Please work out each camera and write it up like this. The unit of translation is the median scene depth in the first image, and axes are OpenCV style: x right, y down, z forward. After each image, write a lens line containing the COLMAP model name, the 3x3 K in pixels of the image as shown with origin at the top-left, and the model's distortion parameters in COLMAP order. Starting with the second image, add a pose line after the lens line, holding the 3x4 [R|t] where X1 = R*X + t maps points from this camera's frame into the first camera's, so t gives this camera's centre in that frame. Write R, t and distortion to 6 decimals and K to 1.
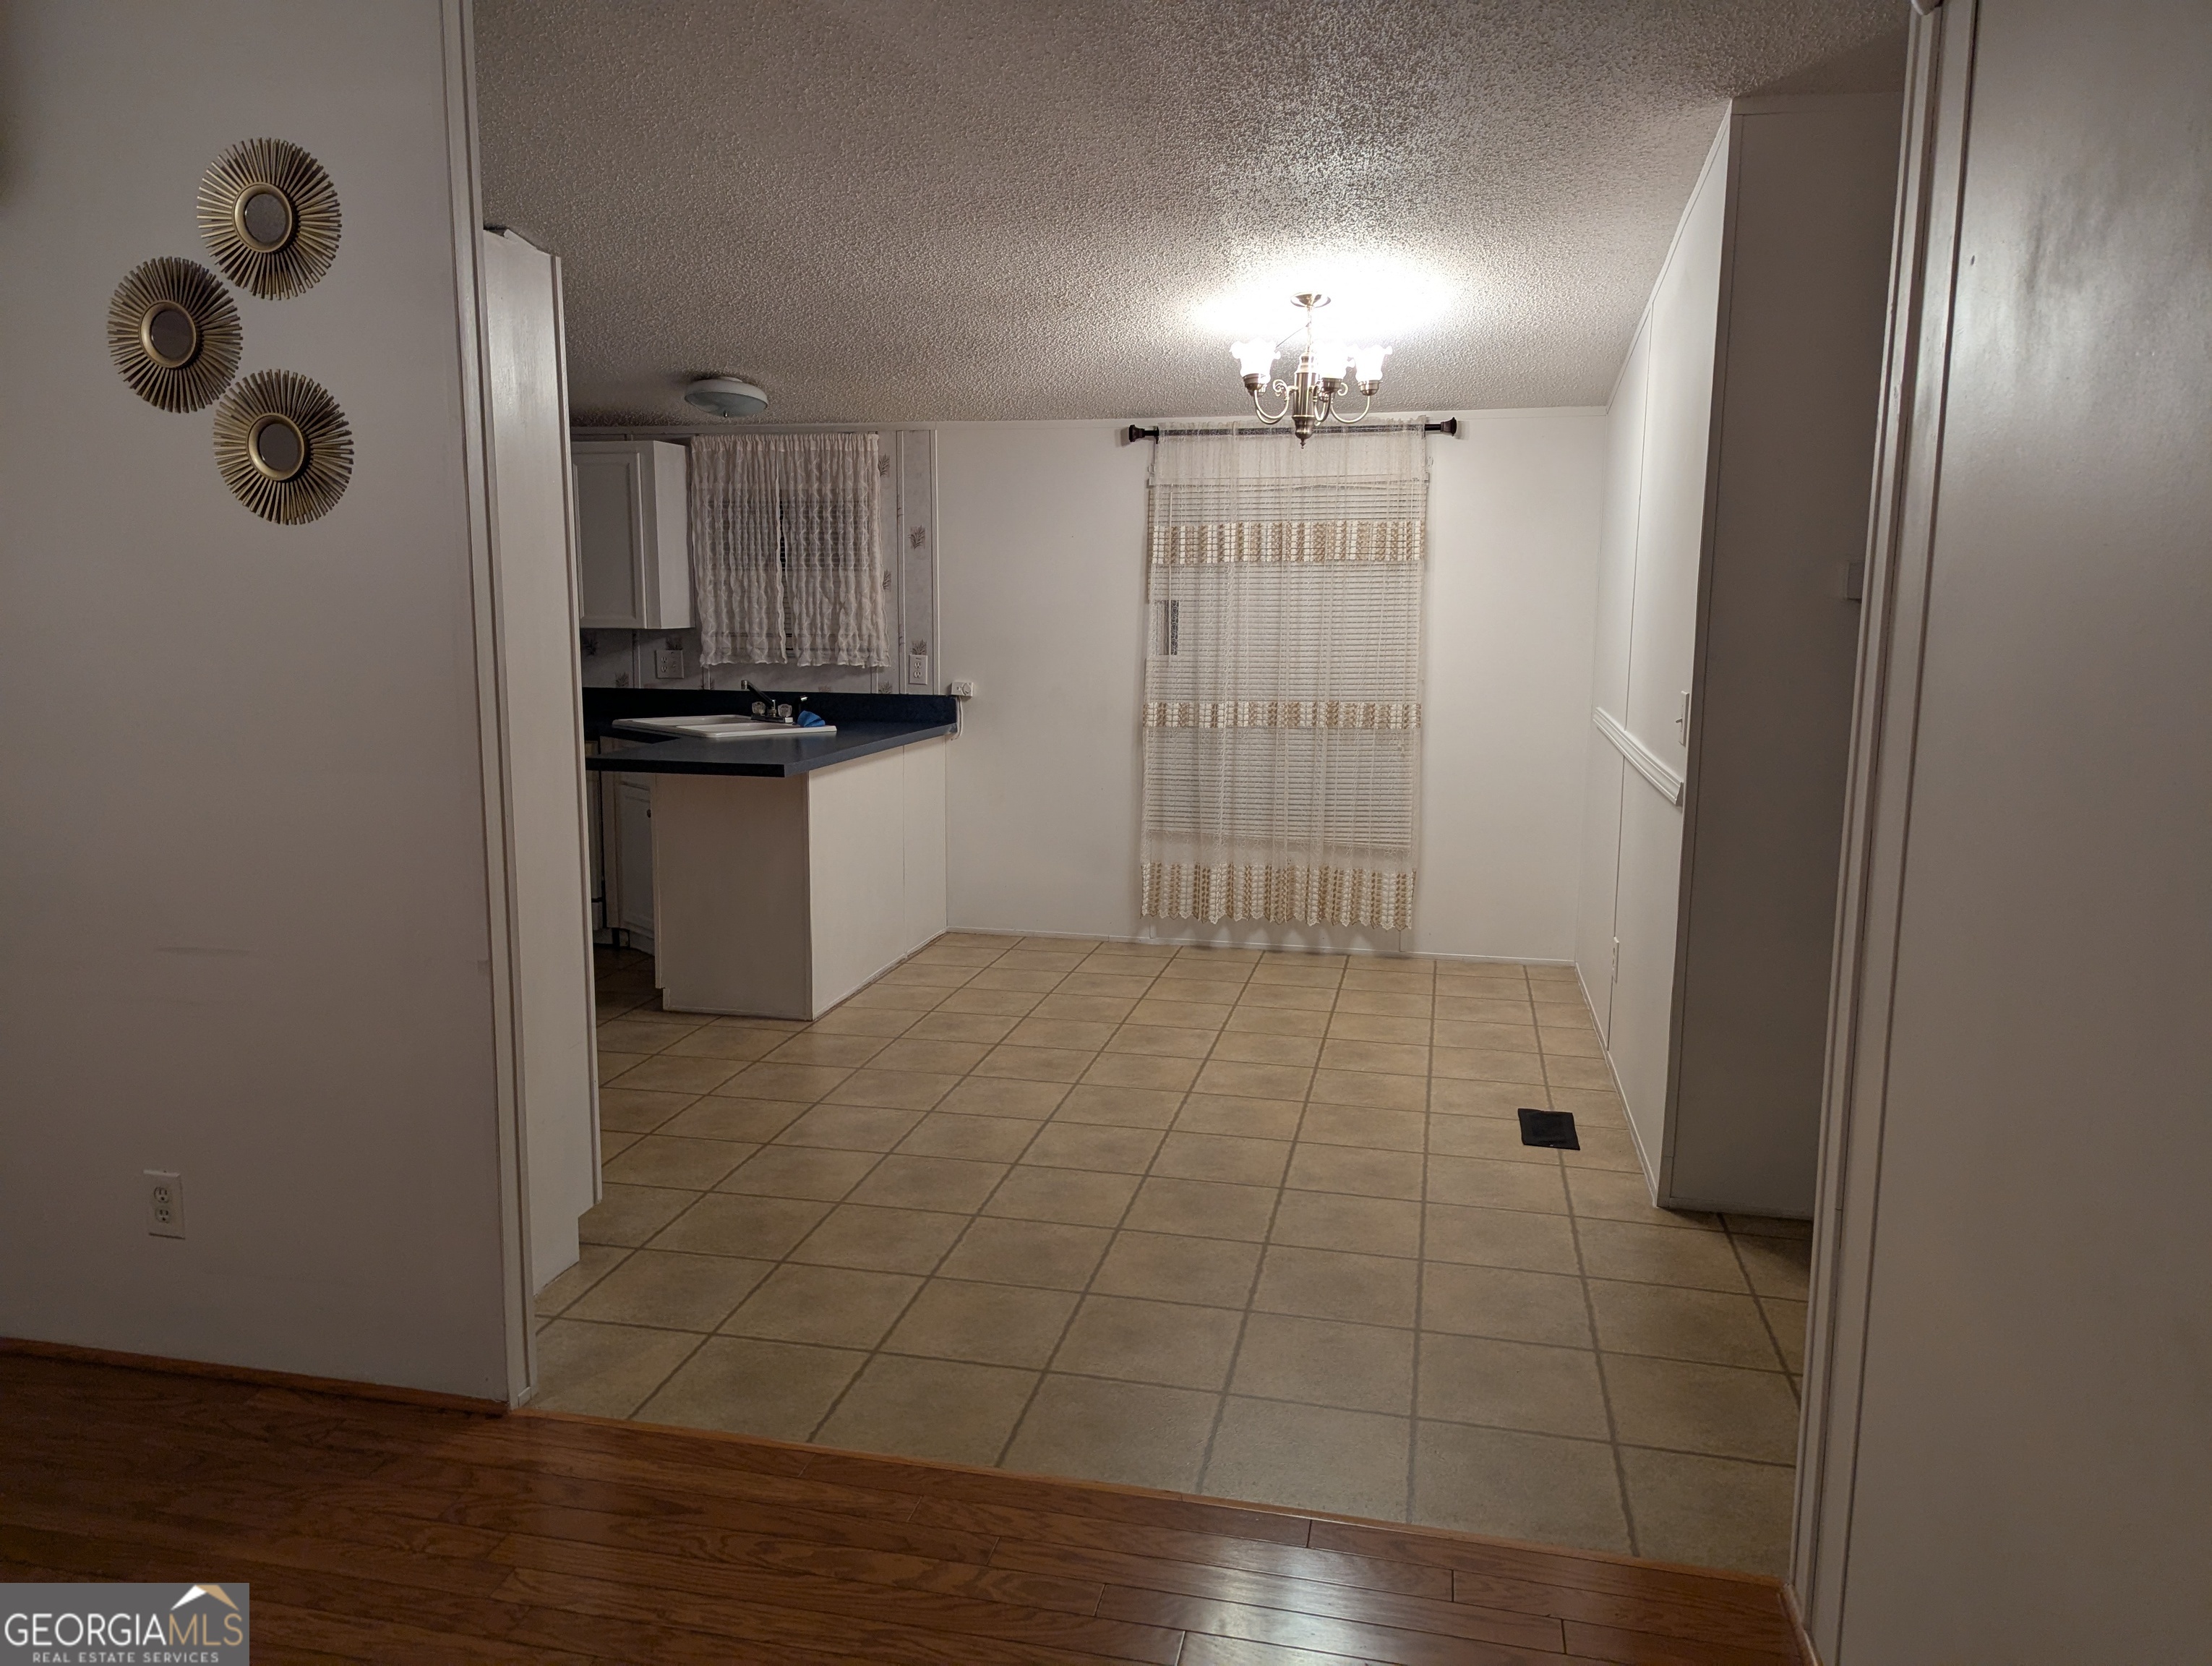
lens RADIAL K [[1532.2, 0, 1044.3], [0, 1532.2, 822.3], [0, 0, 1]] dist [0.027882, -0.038336]
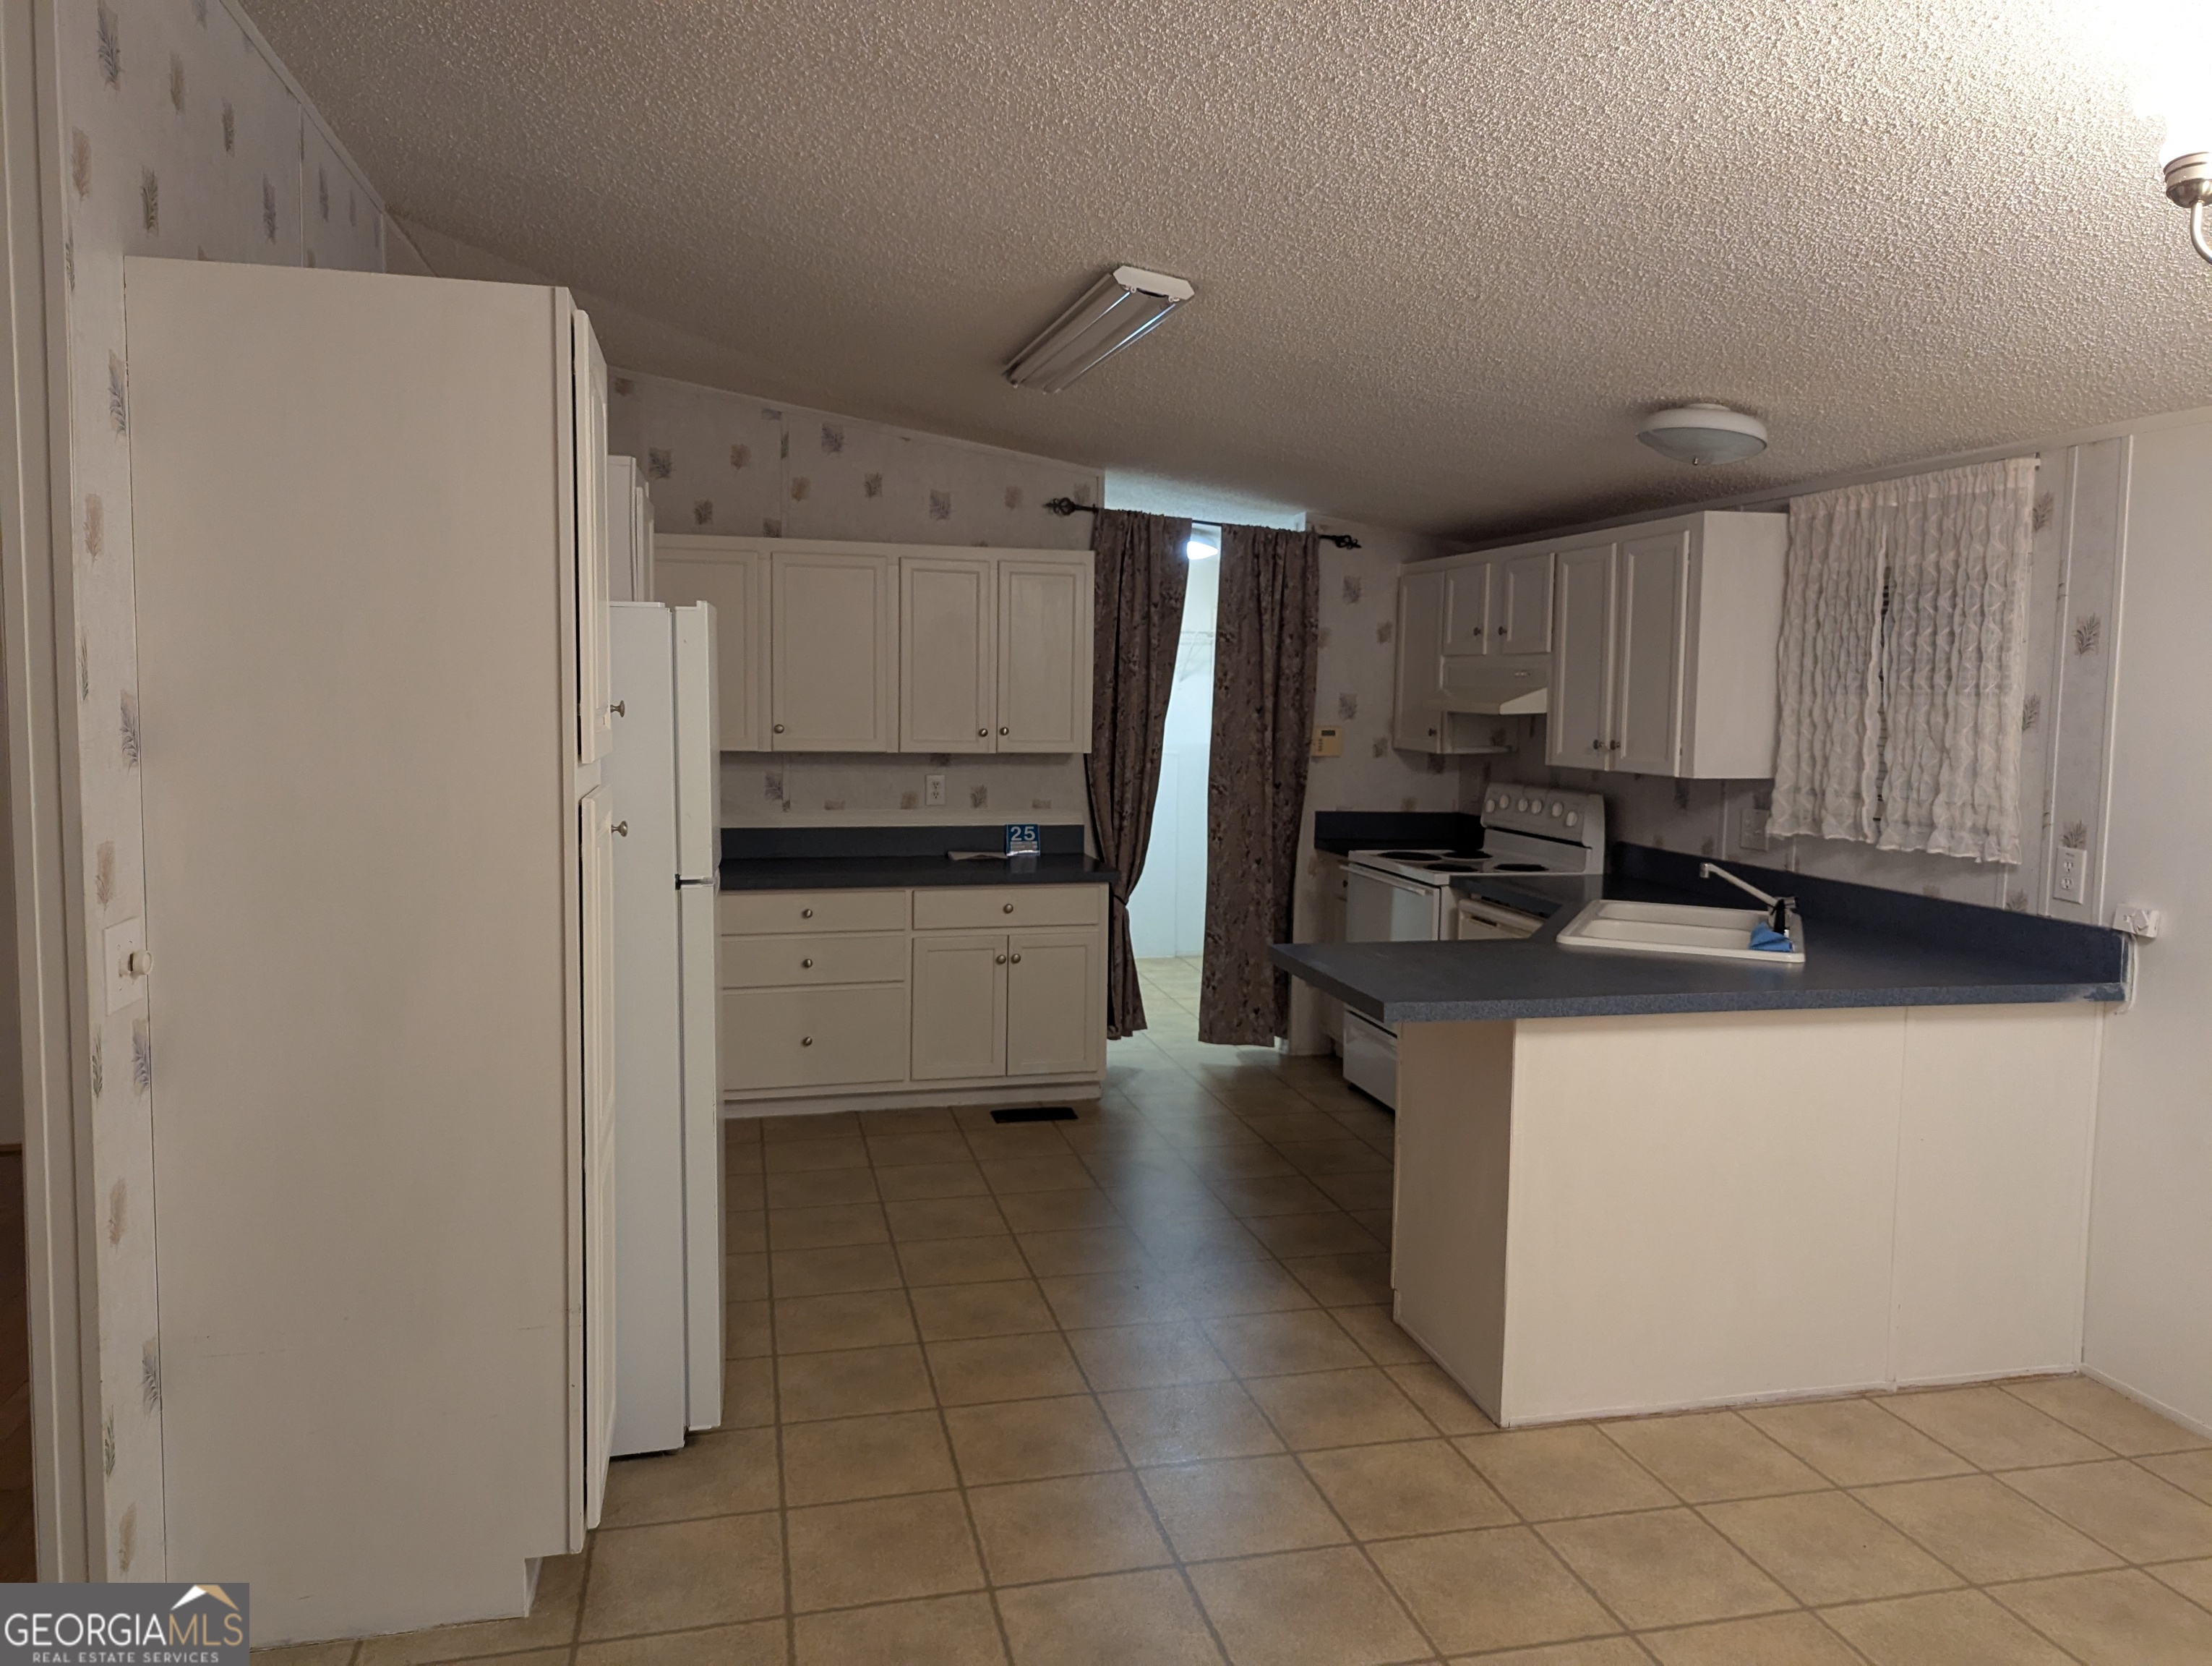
lens RADIAL K [[1548.3, 0, 1109.2], [0, 1548.3, 806.1], [0, 0, 1]] dist [0.012419, 0.003665]
pose [[0.469927, 0.065209, -0.880293, 0.243328], [-0.143844, 0.989594, -0.003482, -0.073038], [0.870906, 0.128261, 0.474417, 0.438962]]
